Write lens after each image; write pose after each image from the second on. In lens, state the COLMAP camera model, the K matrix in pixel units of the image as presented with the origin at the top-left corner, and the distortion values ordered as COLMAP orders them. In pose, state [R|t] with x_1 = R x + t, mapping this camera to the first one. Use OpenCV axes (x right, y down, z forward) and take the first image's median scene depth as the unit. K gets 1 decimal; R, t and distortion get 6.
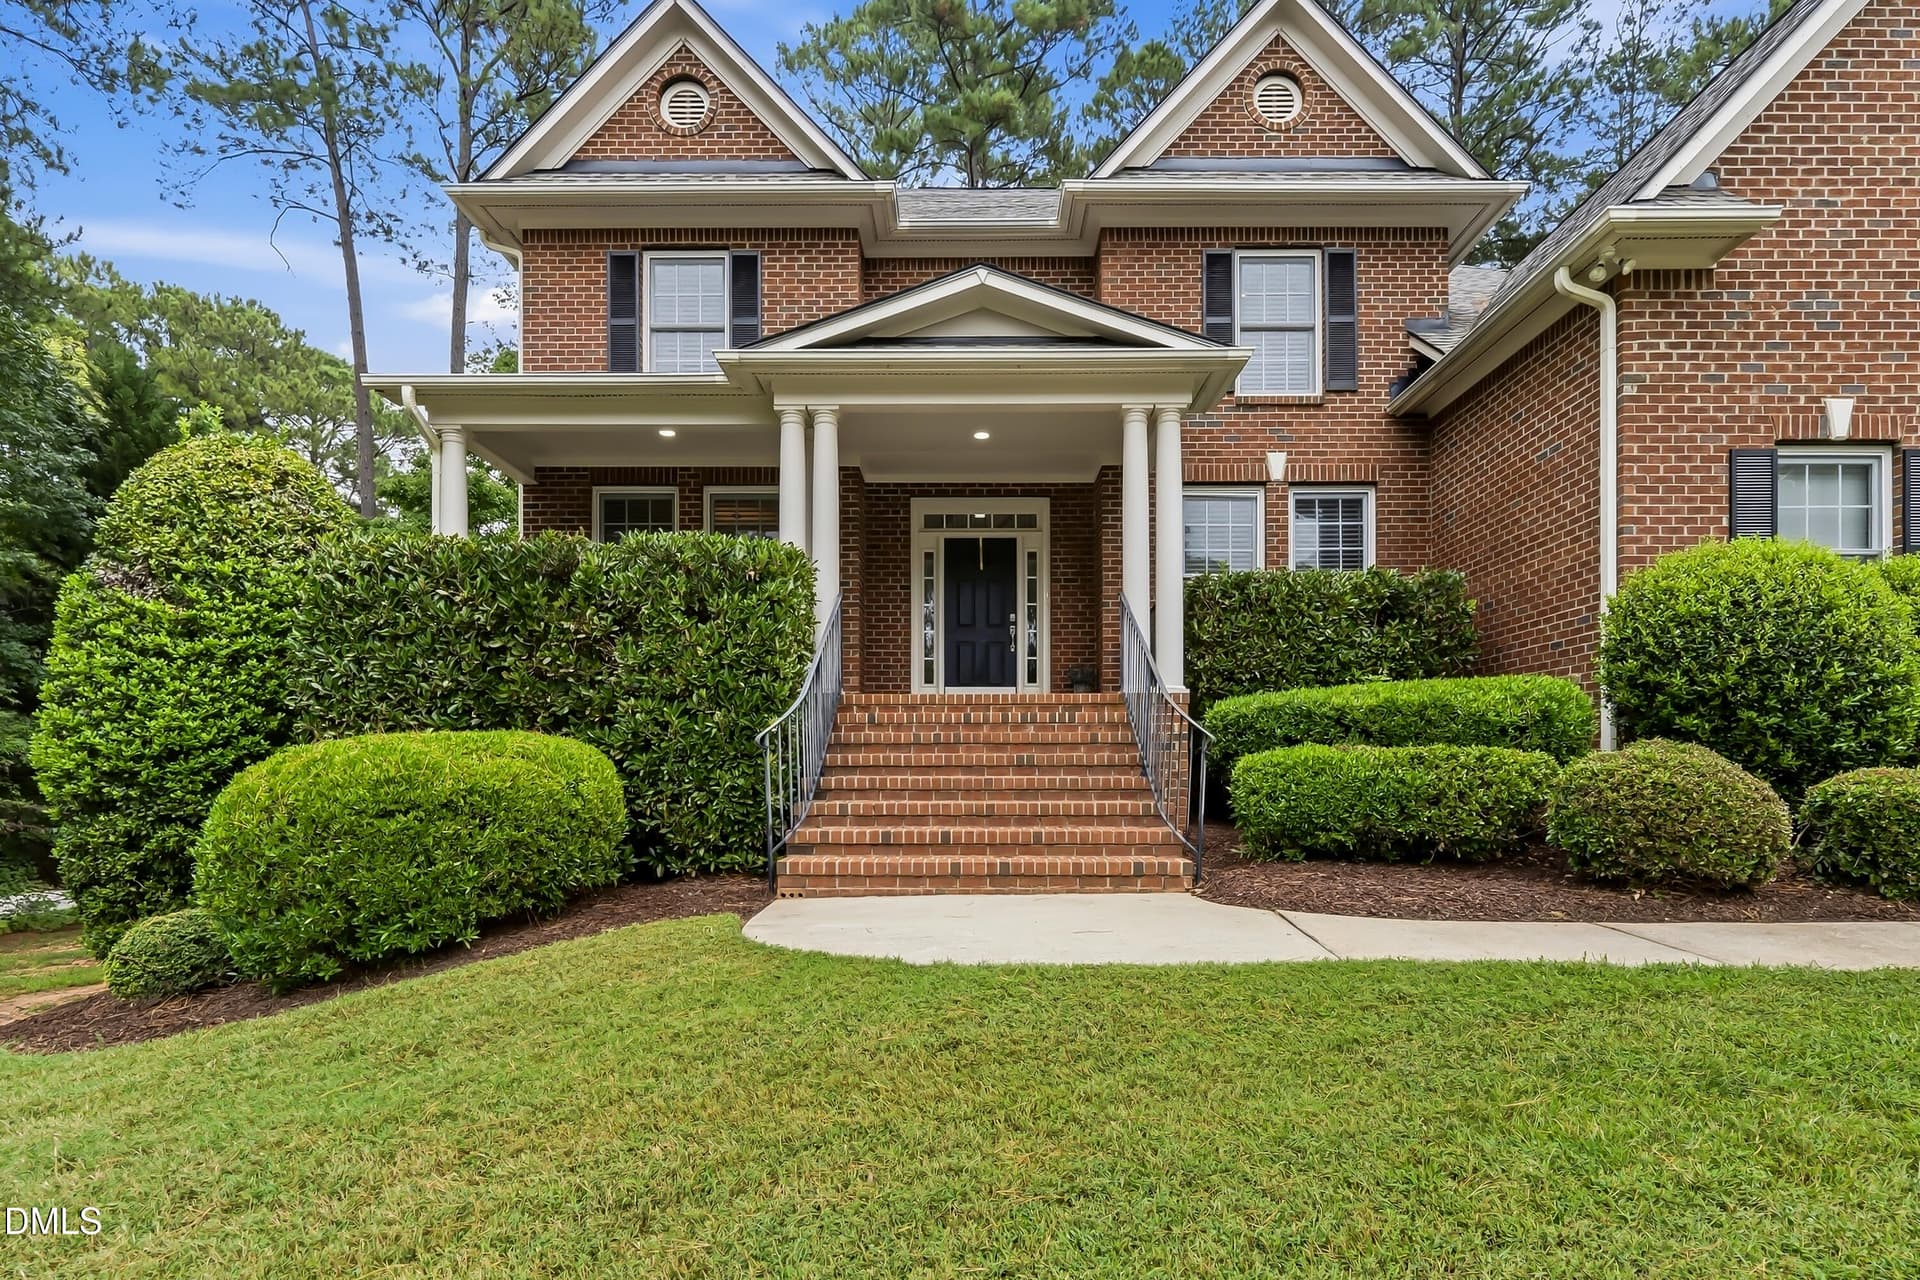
lens RADIAL K [[1109.6, 0, 981.9], [0, 1109.6, 776.2], [0, 0, 1]] dist [-0.003525, 0.000071]
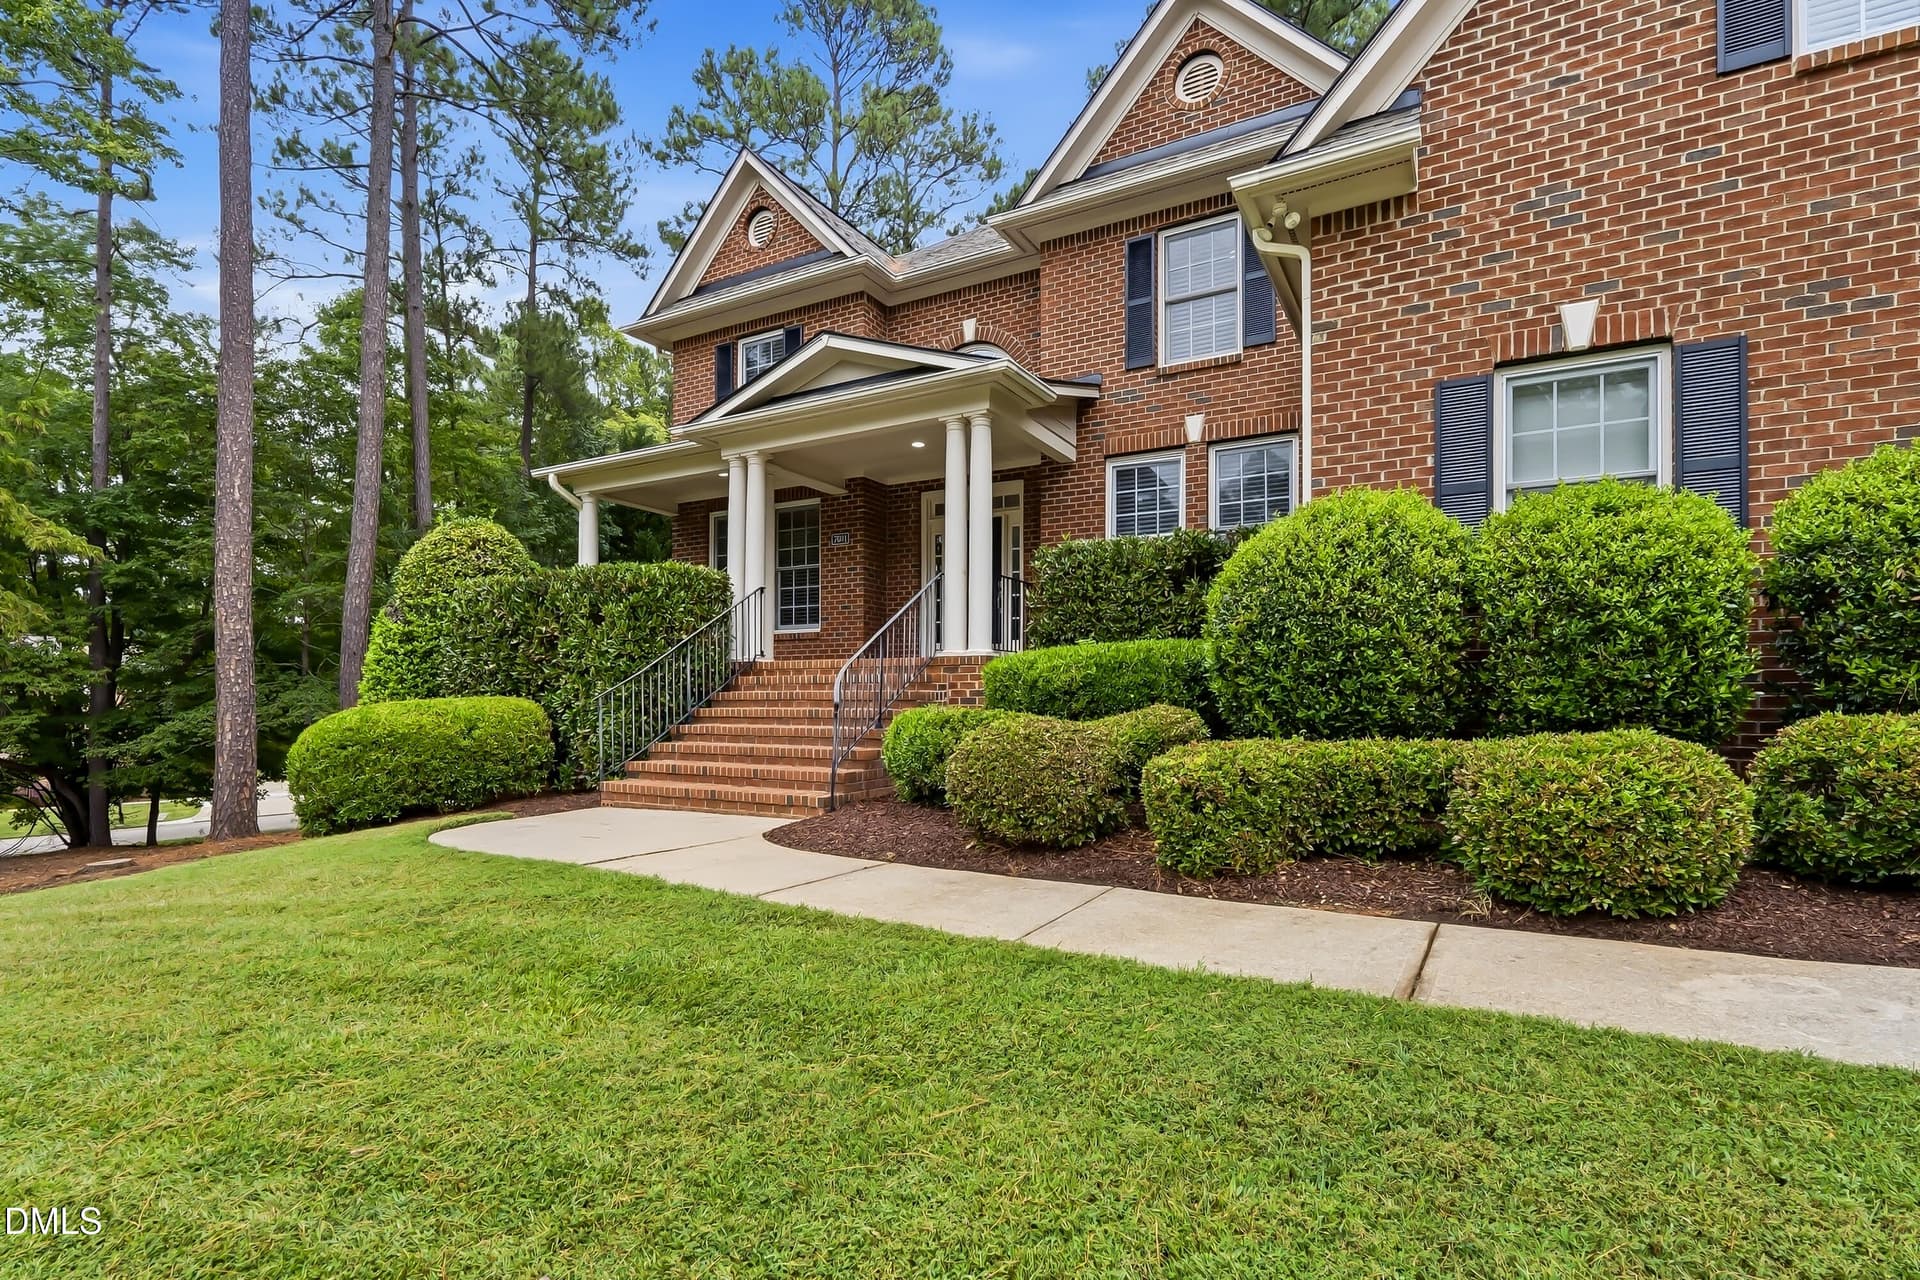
lens RADIAL K [[1114.5, 0, 1007.5], [0, 1114.5, 683.6], [0, 0, 1]] dist [-0.006131, 0.000517]
pose [[0.831278, -0.004134, -0.555842, 0.897587], [-0.001088, 0.999958, -0.009065, -0.036056], [0.555856, 0.008140, 0.831238, 0.035039]]
